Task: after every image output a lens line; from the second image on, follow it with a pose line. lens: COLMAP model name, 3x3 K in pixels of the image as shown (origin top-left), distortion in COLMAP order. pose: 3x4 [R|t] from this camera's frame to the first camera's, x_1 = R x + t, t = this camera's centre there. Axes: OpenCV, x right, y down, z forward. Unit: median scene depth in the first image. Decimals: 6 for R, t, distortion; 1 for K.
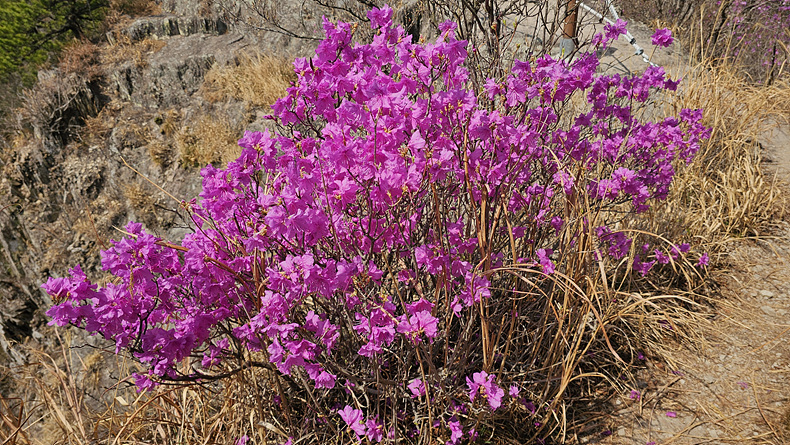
lens RADIAL K [[532.1, 0, 395.0], [0, 532.1, 221.8], [0, 0, 1]] dist [-0.001078, 0.000121]
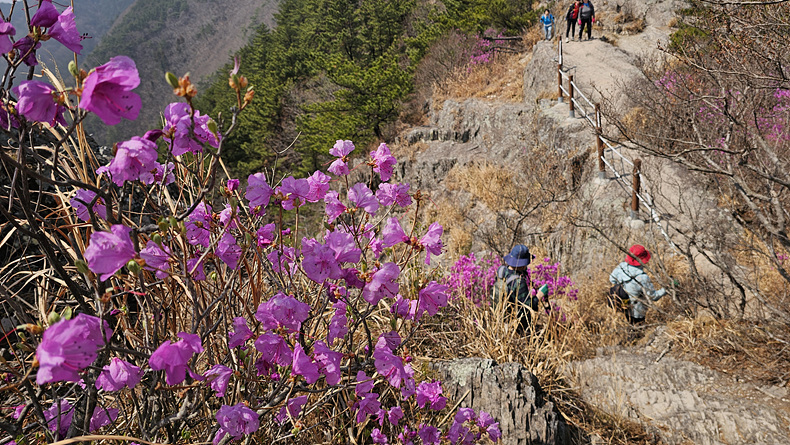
lens RADIAL K [[532.1, 0, 394.8], [0, 532.1, 222.2], [0, 0, 1]] dist [-0.001078, 0.000121]
pose [[0.903360, 0.136453, -0.406596, 0.140103], [-0.173271, 0.983339, -0.054960, -0.018817], [0.392323, 0.120100, 0.911953, -0.429549]]
